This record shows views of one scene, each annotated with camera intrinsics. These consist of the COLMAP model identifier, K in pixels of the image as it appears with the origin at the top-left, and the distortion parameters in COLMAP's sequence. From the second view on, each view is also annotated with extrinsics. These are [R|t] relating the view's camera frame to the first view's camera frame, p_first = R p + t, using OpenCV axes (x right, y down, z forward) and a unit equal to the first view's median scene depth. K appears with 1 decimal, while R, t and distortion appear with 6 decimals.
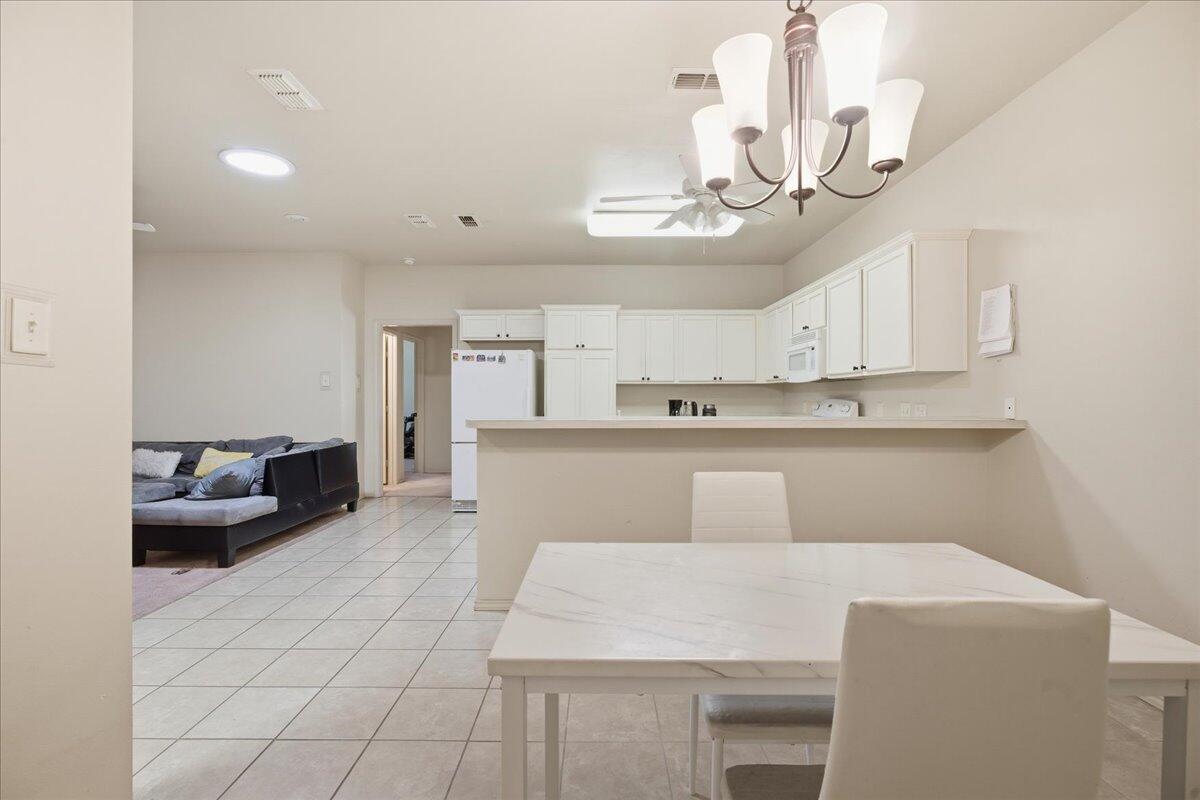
lens RADIAL K [[544.4, 0, 598.5], [0, 544.4, 392.3], [0, 0, 1]] dist [-0.002103, -0.000632]
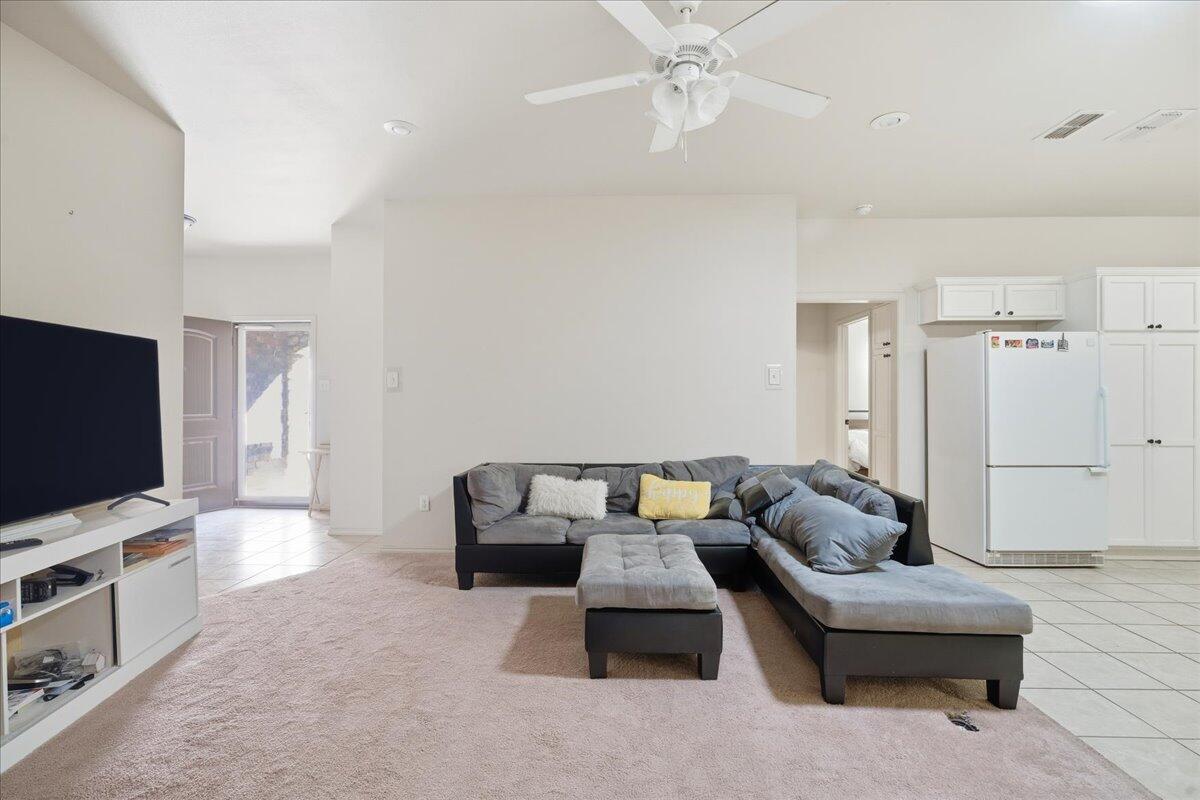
lens RADIAL K [[544.4, 0, 592.4], [0, 544.4, 399.5], [0, 0, 1]] dist [-0.002103, -0.000632]
pose [[0.999758, 0.000373, -0.021988, -0.754283], [-0.000229, 0.999978, 0.006555, 0.003470], [0.021990, -0.006548, 0.999737, 0.304115]]
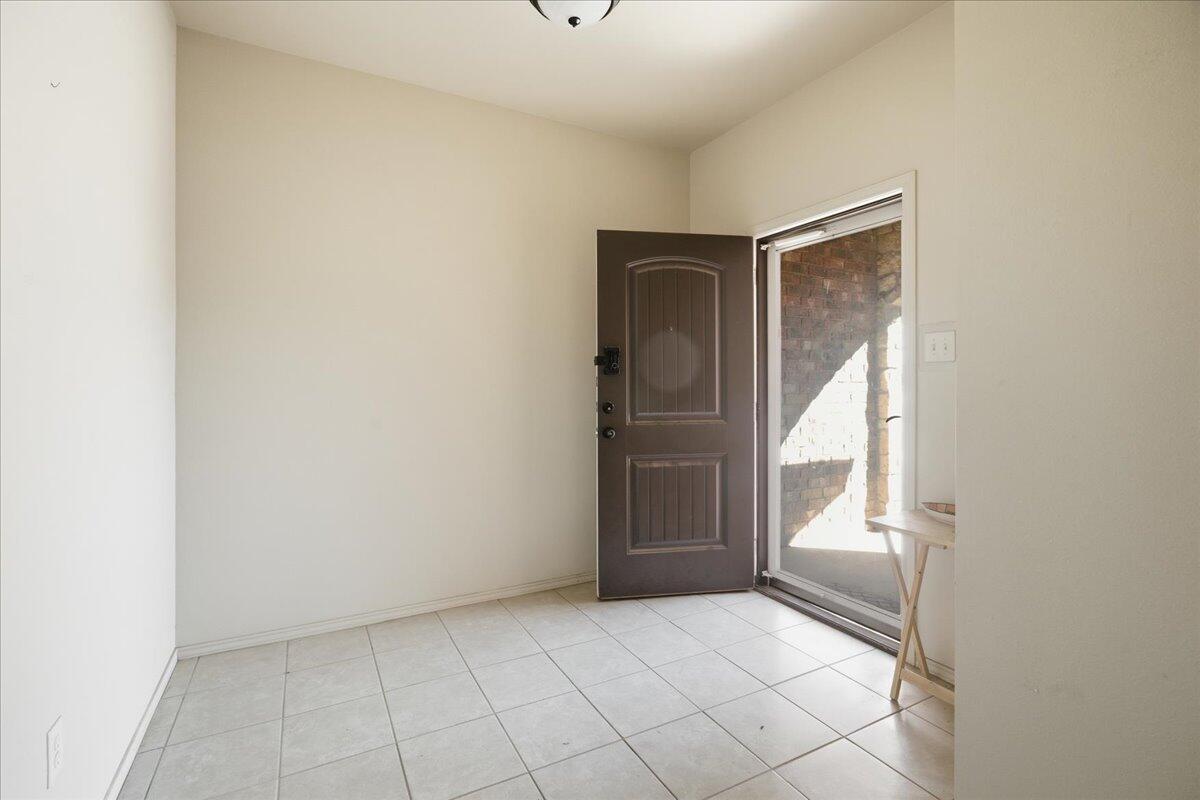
lens RADIAL K [[544.4, 0, 598.2], [0, 544.4, 388.0], [0, 0, 1]] dist [-0.002103, -0.000632]
pose [[0.494835, 0.005863, -0.868967, -1.076671], [0.002467, 0.999964, 0.008152, 0.008530], [0.868983, -0.006177, 0.494803, 0.936824]]
